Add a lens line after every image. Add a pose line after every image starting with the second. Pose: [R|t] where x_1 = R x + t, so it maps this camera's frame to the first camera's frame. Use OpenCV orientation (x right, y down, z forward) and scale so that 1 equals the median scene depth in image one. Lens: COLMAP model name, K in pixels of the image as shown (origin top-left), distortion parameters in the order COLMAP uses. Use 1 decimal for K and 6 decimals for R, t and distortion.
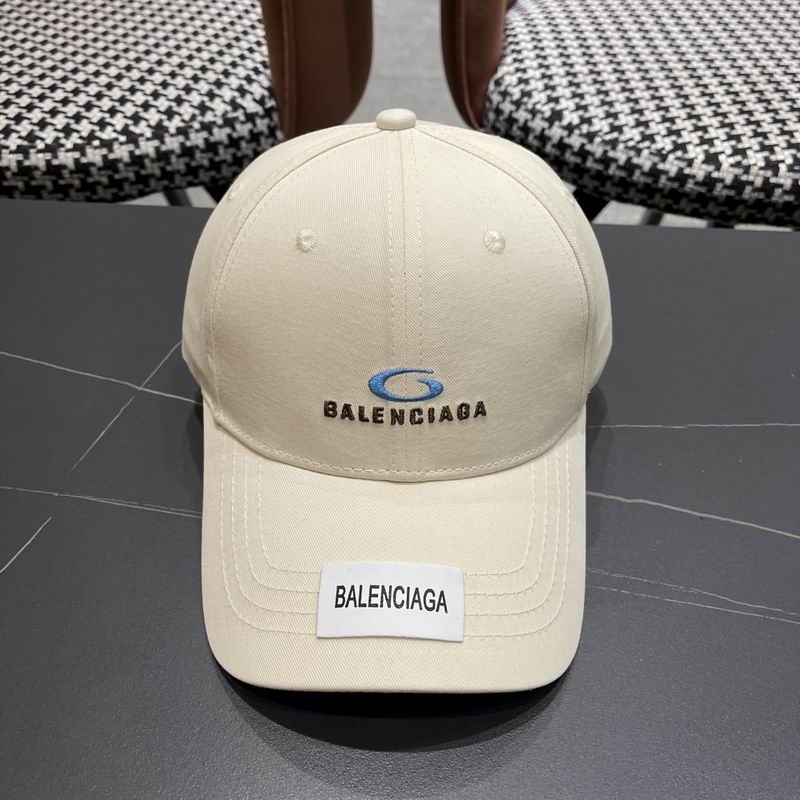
lens RADIAL K [[853.7, 0, 399.7], [0, 853.7, 404.0], [0, 0, 1]] dist [0.021001, 0.000000]
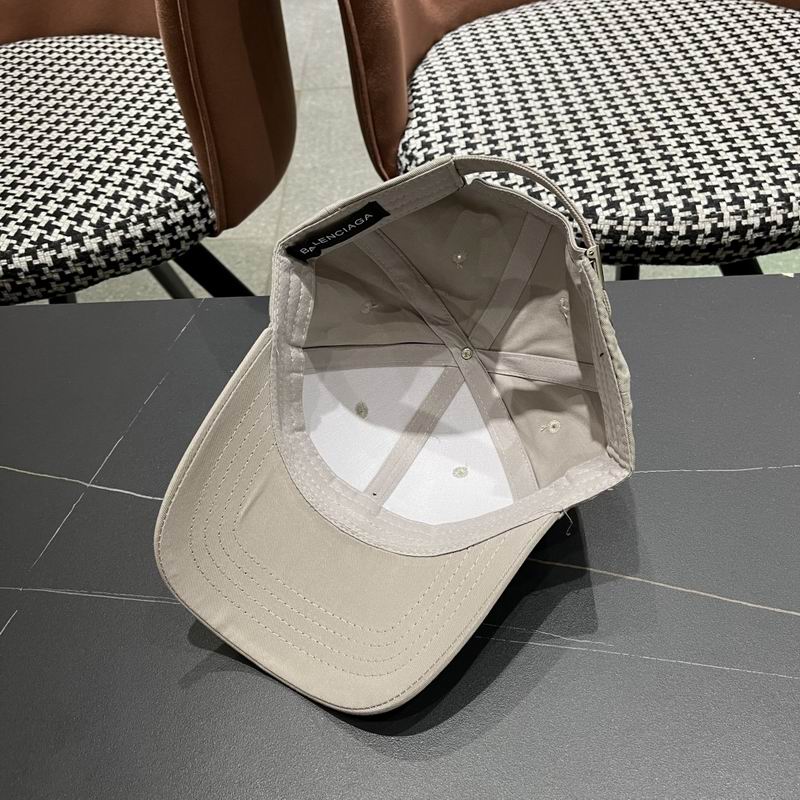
lens RADIAL K [[853.7, 0, 400.0], [0, 853.7, 401.3], [0, 0, 1]] dist [0.021001, 0.000000]
pose [[0.996134, -0.086033, -0.017766, 0.108666], [0.086579, 0.995710, 0.032661, -0.092512], [0.014880, -0.034073, 0.999309, -0.122967]]
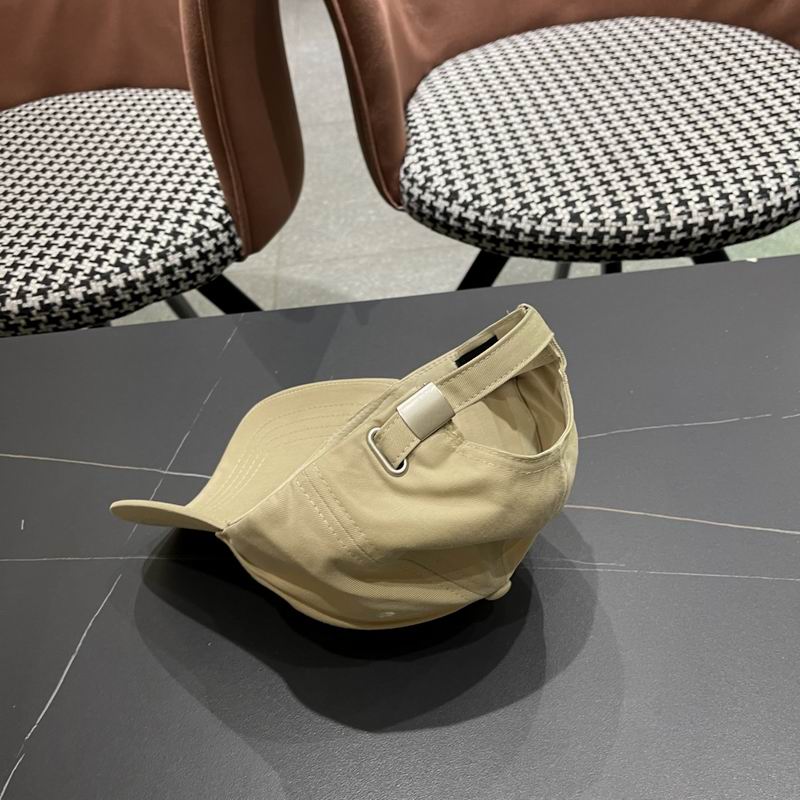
lens RADIAL K [[853.7, 0, 394.6], [0, 853.7, 410.4], [0, 0, 1]] dist [0.021001, 0.000000]
pose [[0.988781, -0.149147, -0.008243, 0.061988], [0.149216, 0.988768, 0.008505, -0.050259], [0.006882, -0.009640, 0.999930, -0.261701]]
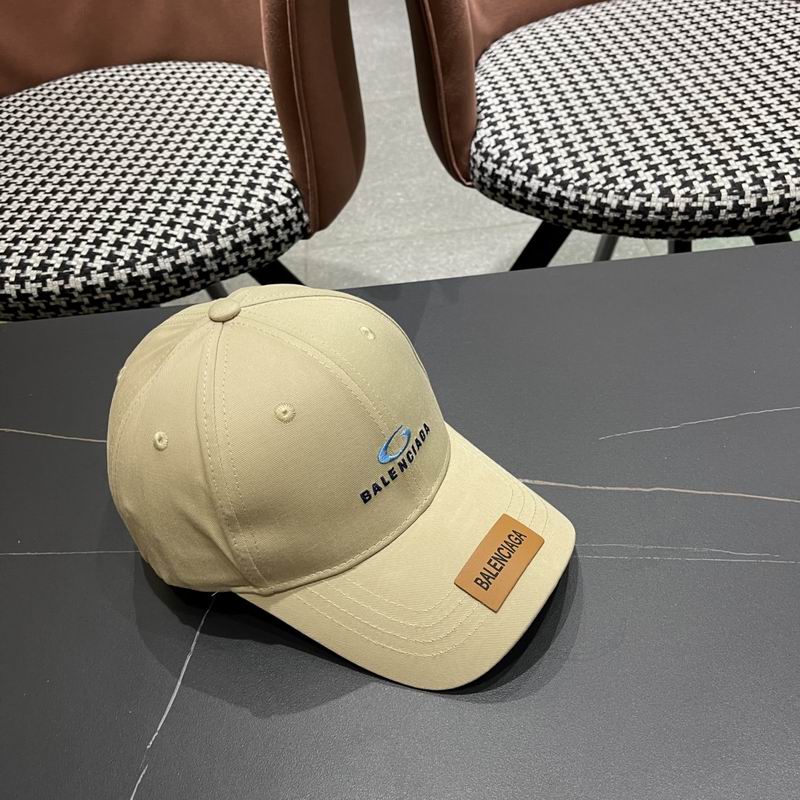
lens RADIAL K [[853.7, 0, 395.5], [0, 853.7, 393.0], [0, 0, 1]] dist [0.021001, 0.000000]
pose [[0.988665, -0.149733, 0.011070, -0.070185], [0.149691, 0.988723, 0.004471, -0.061919], [-0.011615, -0.002764, 0.999929, -0.207369]]
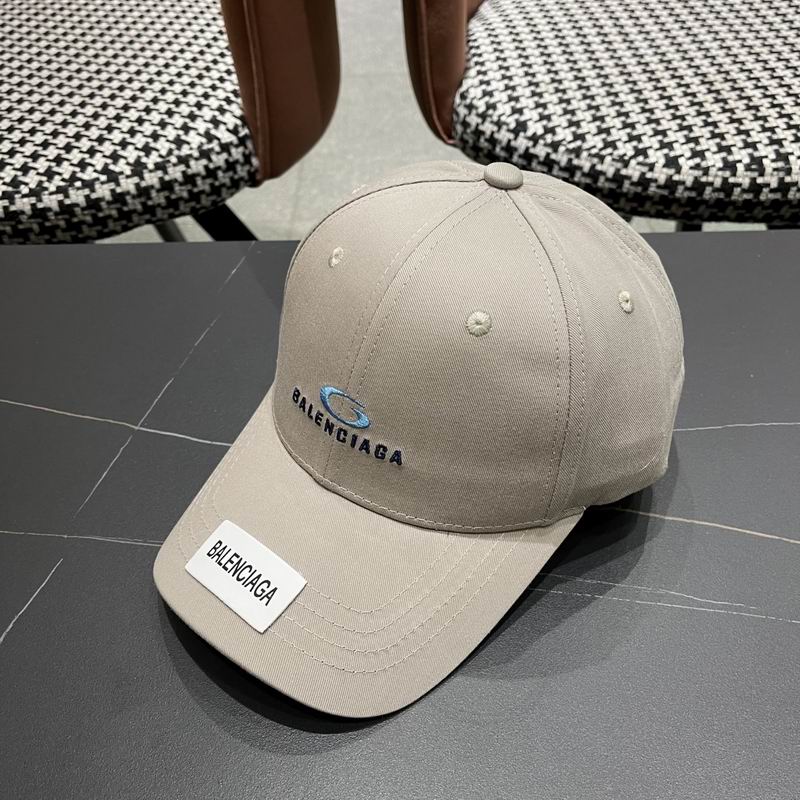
lens RADIAL K [[853.7, 0, 396.8], [0, 853.7, 408.3], [0, 0, 1]] dist [0.021001, 0.000000]
pose [[0.998017, -0.062924, -0.001542, 0.014141], [0.062942, 0.997781, 0.021710, -0.030945], [0.000173, -0.021764, 0.999763, -0.039462]]
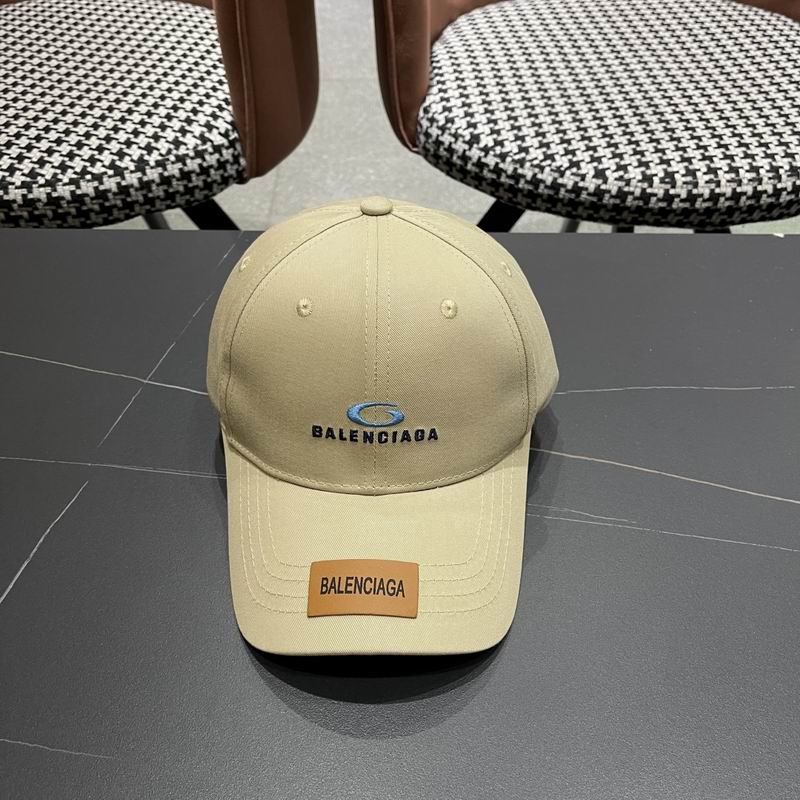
lens RADIAL K [[853.7, 0, 402.1], [0, 853.7, 394.7], [0, 0, 1]] dist [0.021001, 0.000000]
pose [[0.998198, -0.043663, 0.041150, 0.017114], [0.043250, 0.999005, 0.010883, 0.002819], [-0.041584, -0.009083, 0.999094, -0.198284]]
